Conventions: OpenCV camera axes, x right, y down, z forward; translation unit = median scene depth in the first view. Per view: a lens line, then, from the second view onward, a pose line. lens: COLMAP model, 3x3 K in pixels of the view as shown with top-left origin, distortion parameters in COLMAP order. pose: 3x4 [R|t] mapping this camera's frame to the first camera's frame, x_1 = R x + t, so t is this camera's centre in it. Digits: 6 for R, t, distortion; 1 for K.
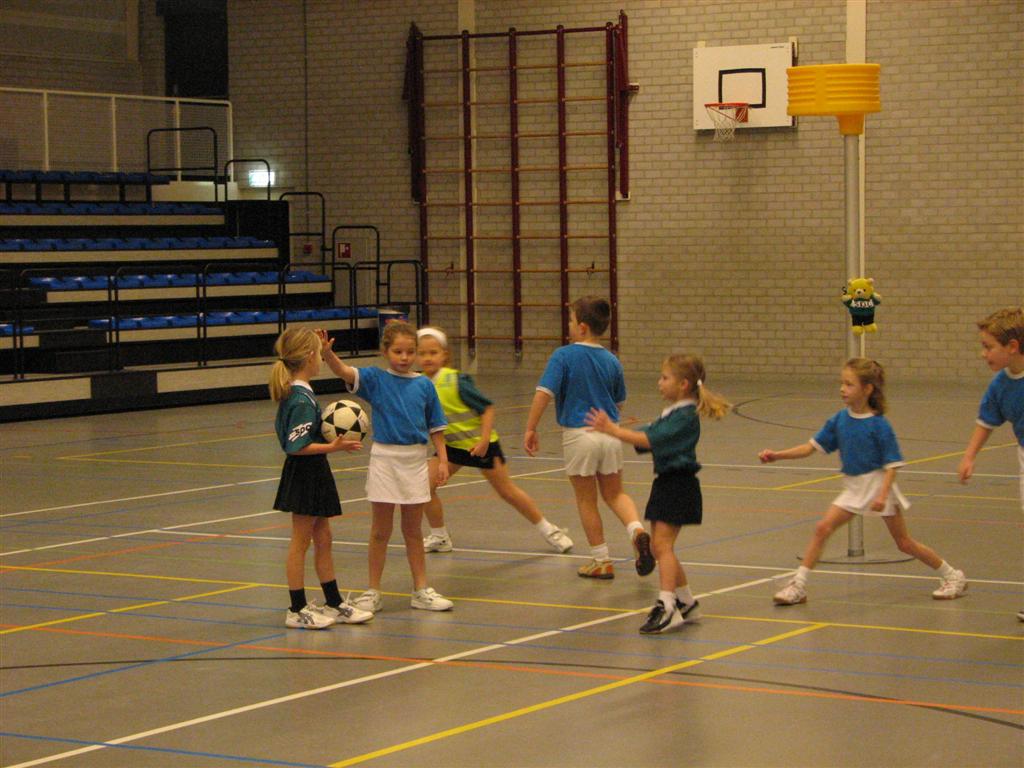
lens RADIAL K [[3020.1, 0, 509.9], [0, 3020.1, 384.5], [0, 0, 1]] dist [0.171092, 0.000000]
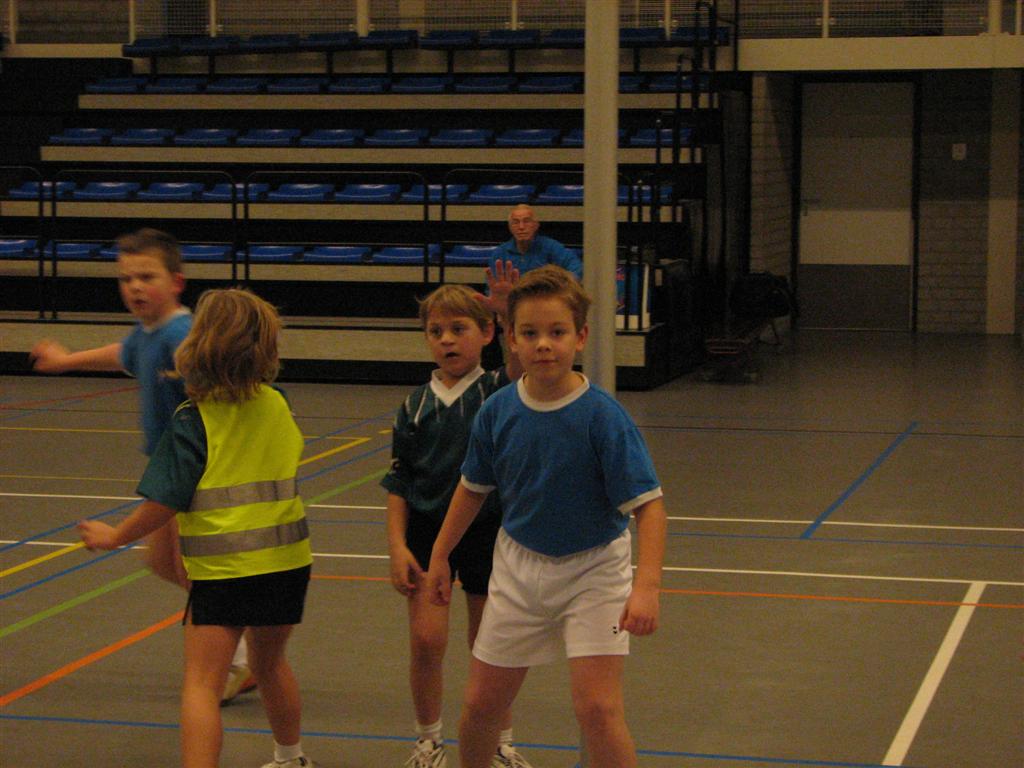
lens RADIAL K [[3020.1, 0, 511.3], [0, 3020.1, 384.3], [0, 0, 1]] dist [0.171092, 0.000000]
pose [[0.300166, 0.095317, -0.949113, 0.642650], [-0.050814, 0.995180, 0.083873, -0.059812], [0.952533, 0.023053, 0.303563, 0.989867]]
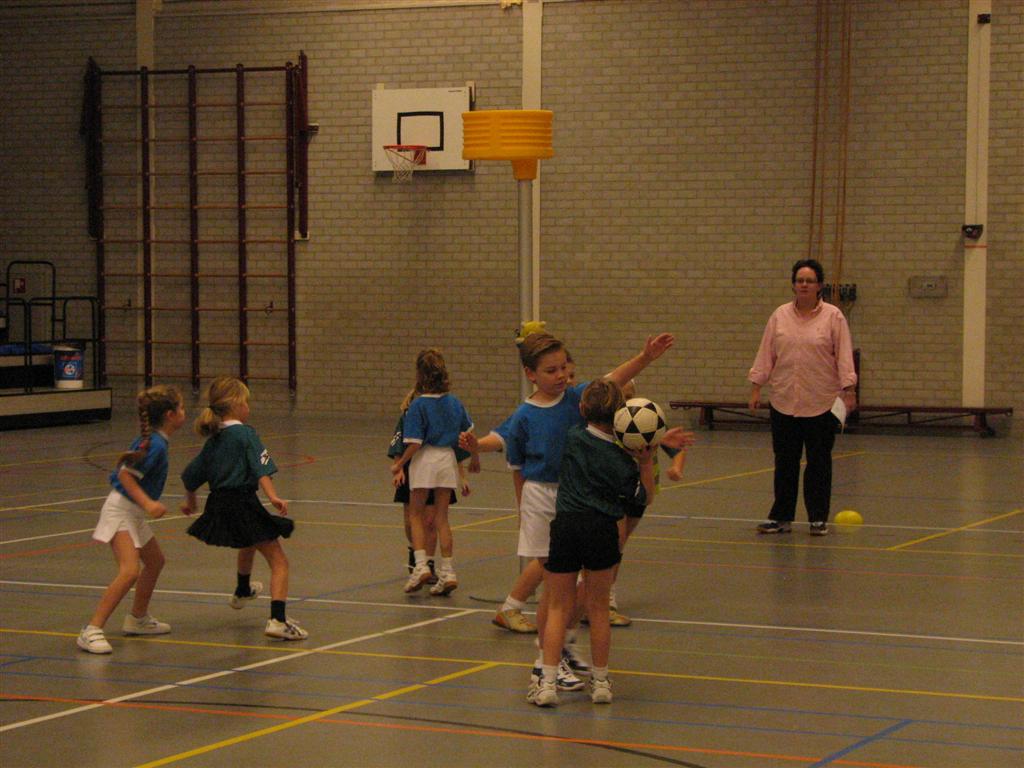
lens RADIAL K [[3020.1, 0, 509.1], [0, 3020.1, 384.1], [0, 0, 1]] dist [0.171092, 0.000000]
pose [[0.992912, 0.009923, 0.118435, -0.012485], [-0.008253, 0.999860, -0.014588, 0.000877], [-0.118563, 0.013507, 0.992855, -0.002029]]
